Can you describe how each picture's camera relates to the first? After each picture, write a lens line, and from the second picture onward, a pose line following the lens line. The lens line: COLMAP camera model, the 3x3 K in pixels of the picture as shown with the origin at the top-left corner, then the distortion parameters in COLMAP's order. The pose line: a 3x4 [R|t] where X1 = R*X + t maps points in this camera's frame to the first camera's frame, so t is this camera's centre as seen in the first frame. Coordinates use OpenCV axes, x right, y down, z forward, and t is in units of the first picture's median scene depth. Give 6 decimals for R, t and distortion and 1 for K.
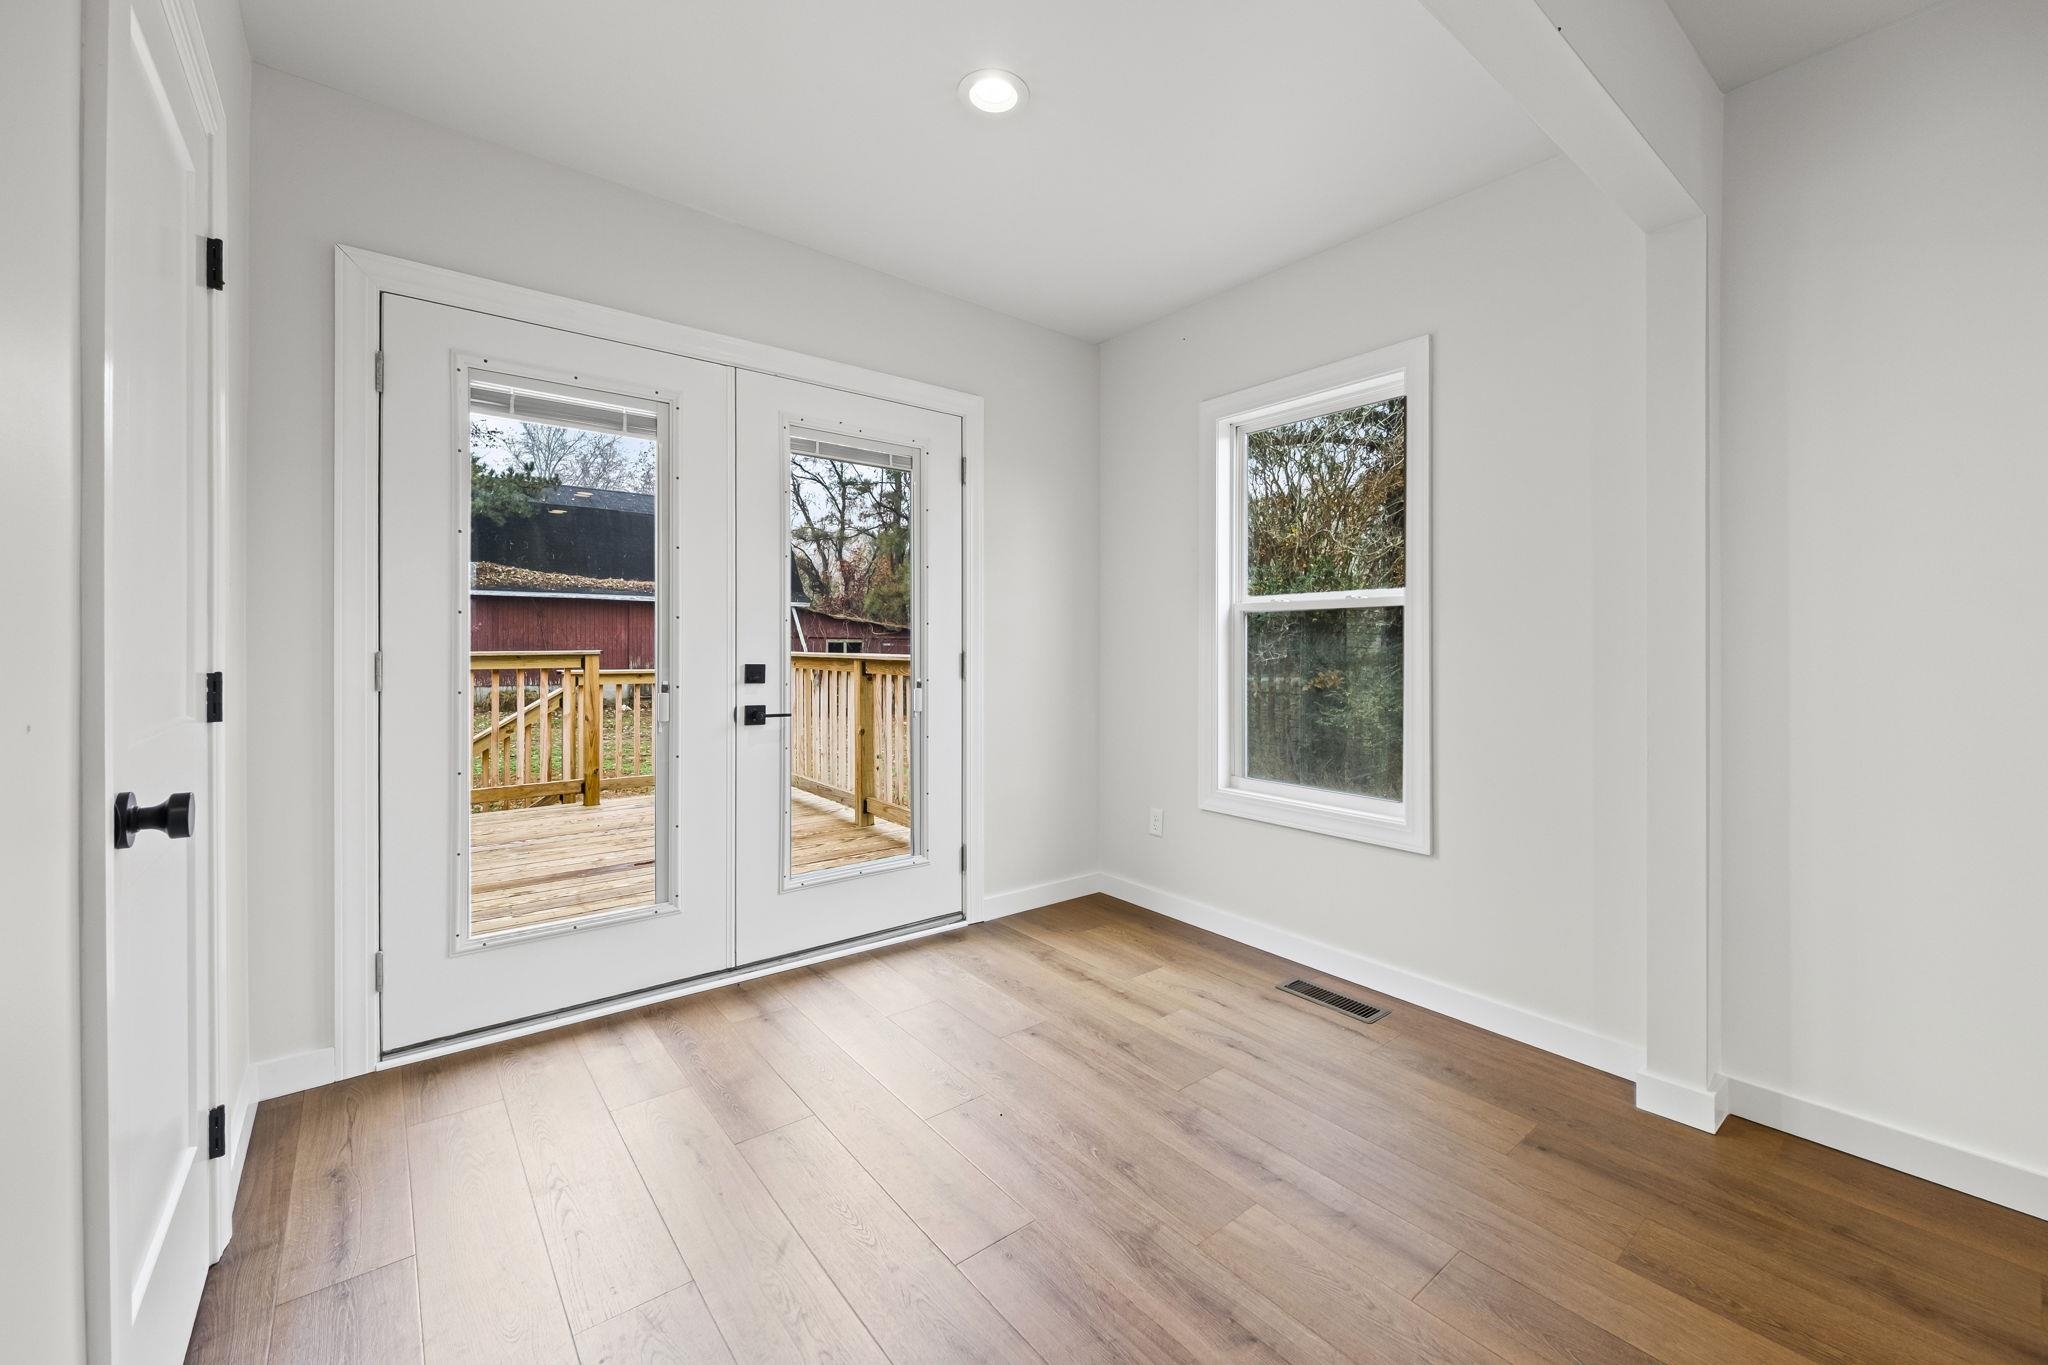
lens RADIAL K [[818.7, 0, 1028.4], [0, 818.7, 653.4], [0, 0, 1]] dist [0.025054, -0.007023]
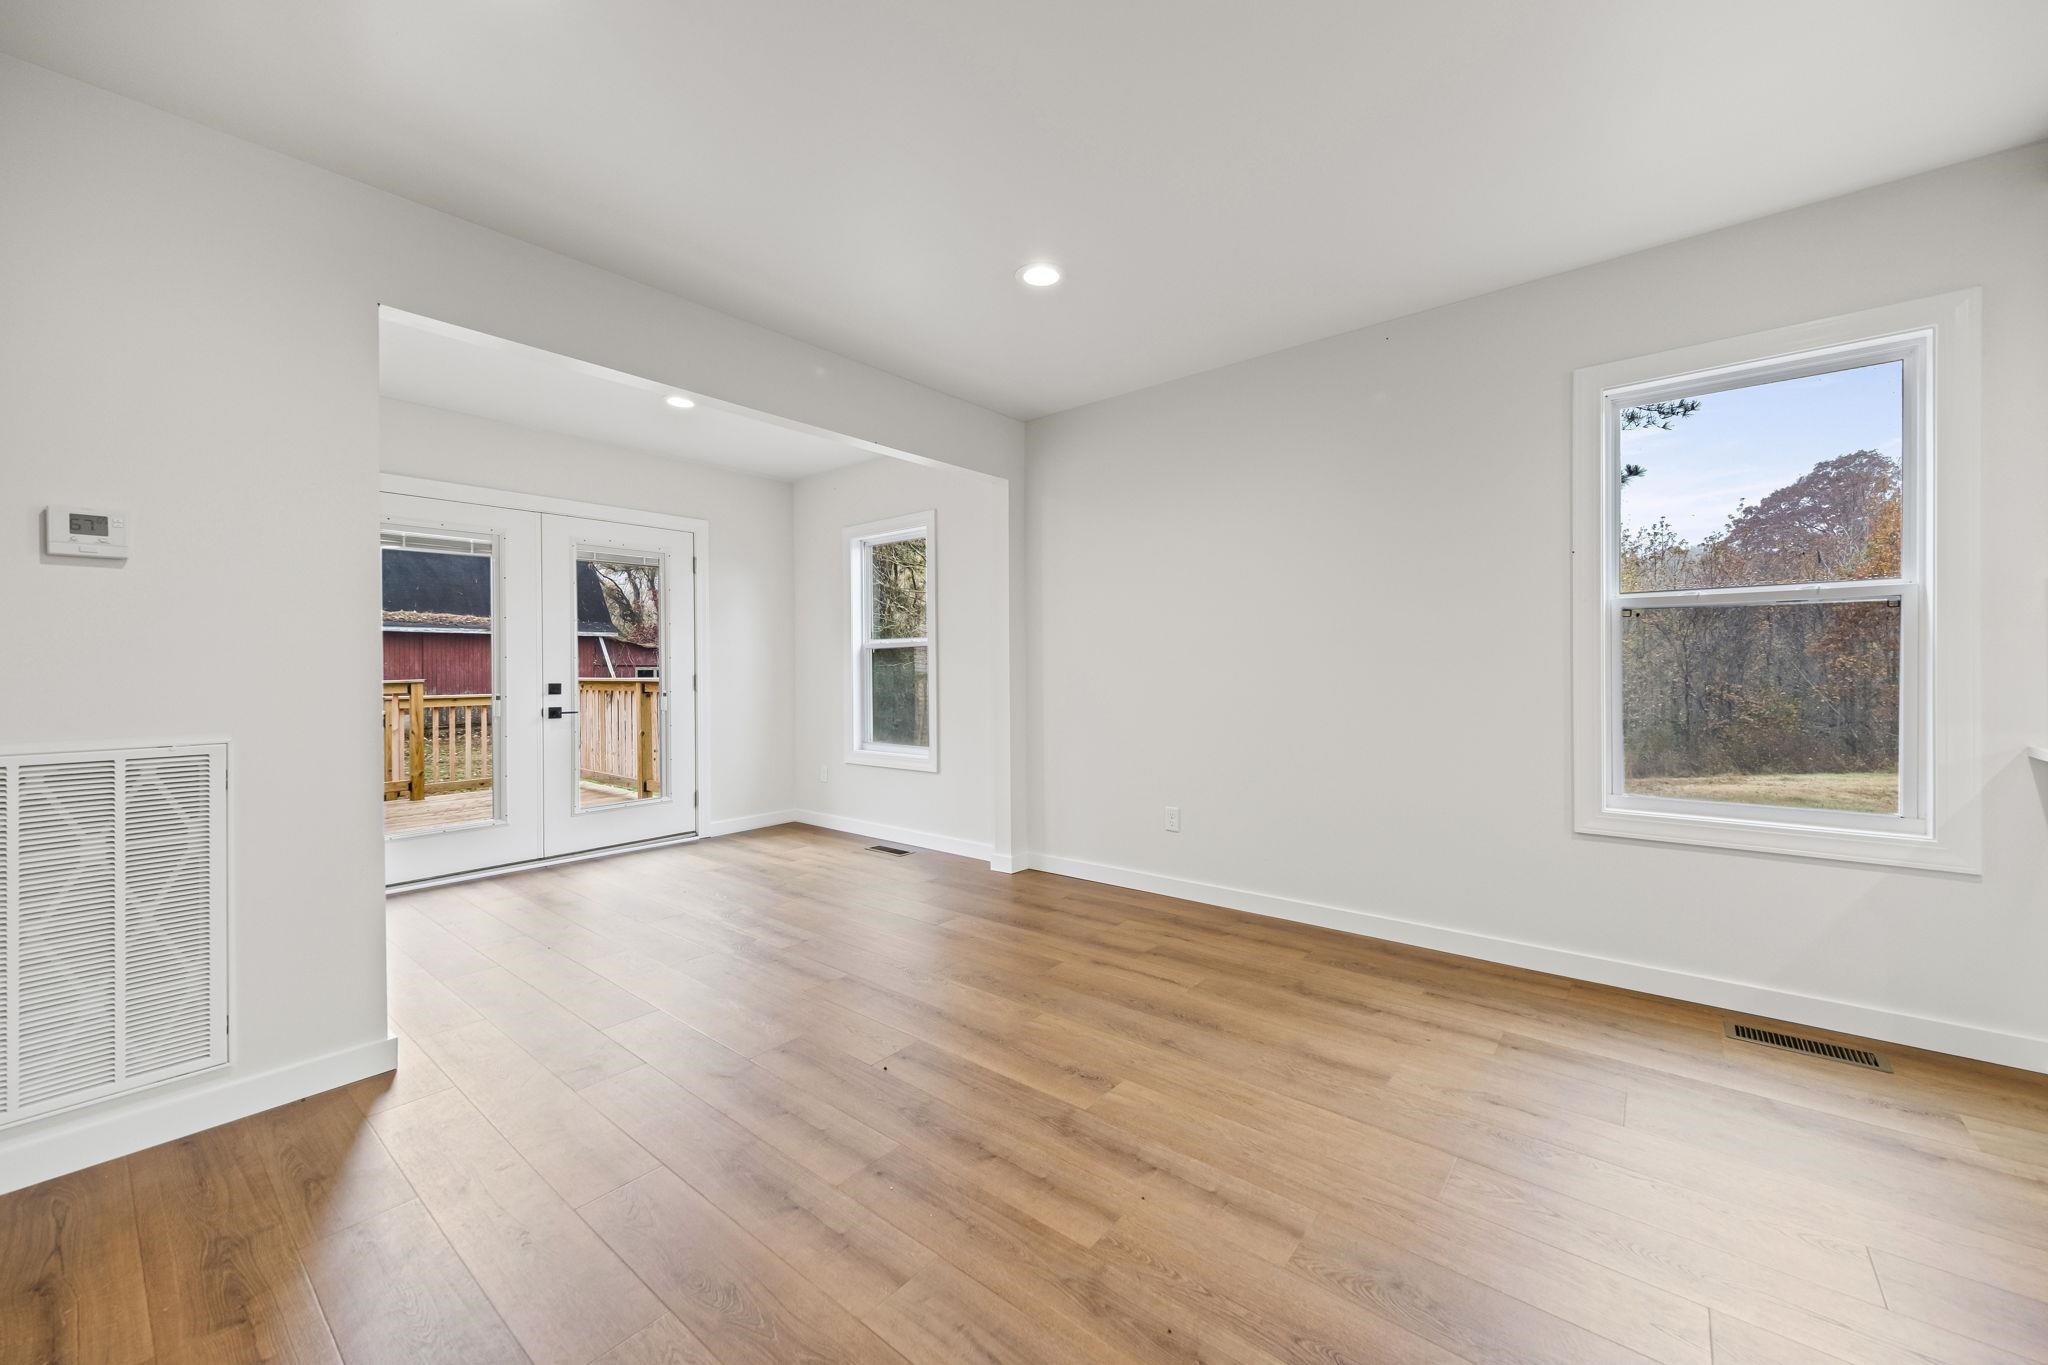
lens RADIAL K [[787.2, 0, 1023.7], [0, 787.2, 664.9], [0, 0, 1]] dist [0.021291, -0.000093]
pose [[0.978790, -0.016383, 0.204210, 0.242823], [0.019200, 0.999746, -0.011819, 0.010663], [-0.203965, 0.015489, 0.978856, -0.692862]]
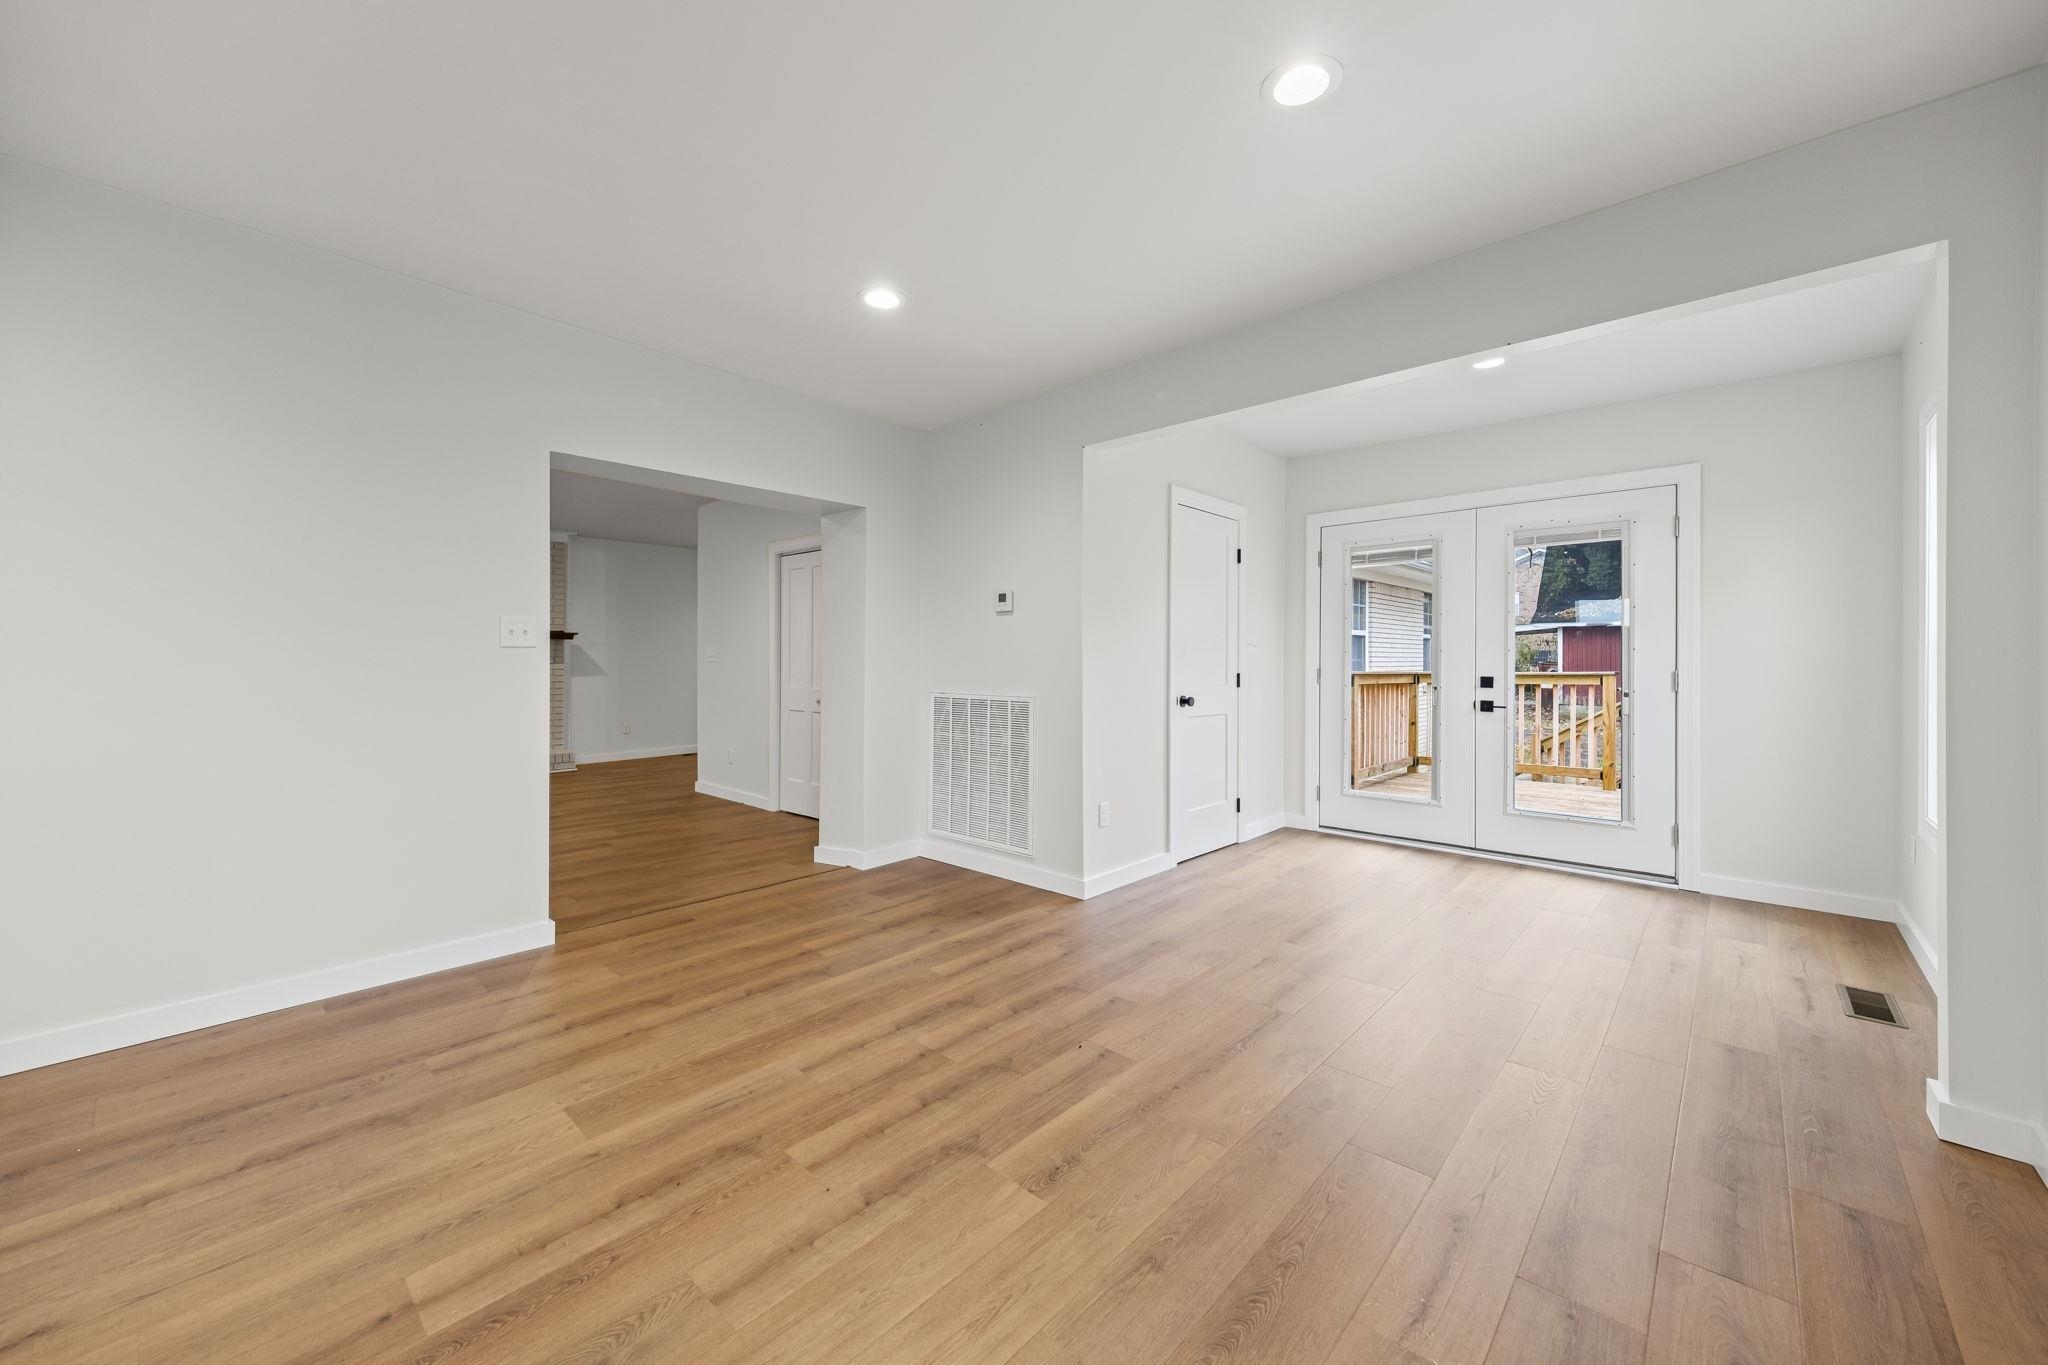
lens RADIAL K [[779.9, 0, 1038.7], [0, 779.9, 668.5], [0, 0, 1]] dist [0.022870, -0.005667]
pose [[0.157487, 0.000571, -0.987521, 0.943806], [-0.012275, 0.999924, -0.001380, 0.008389], [0.987445, 0.012339, 0.157482, -0.153205]]
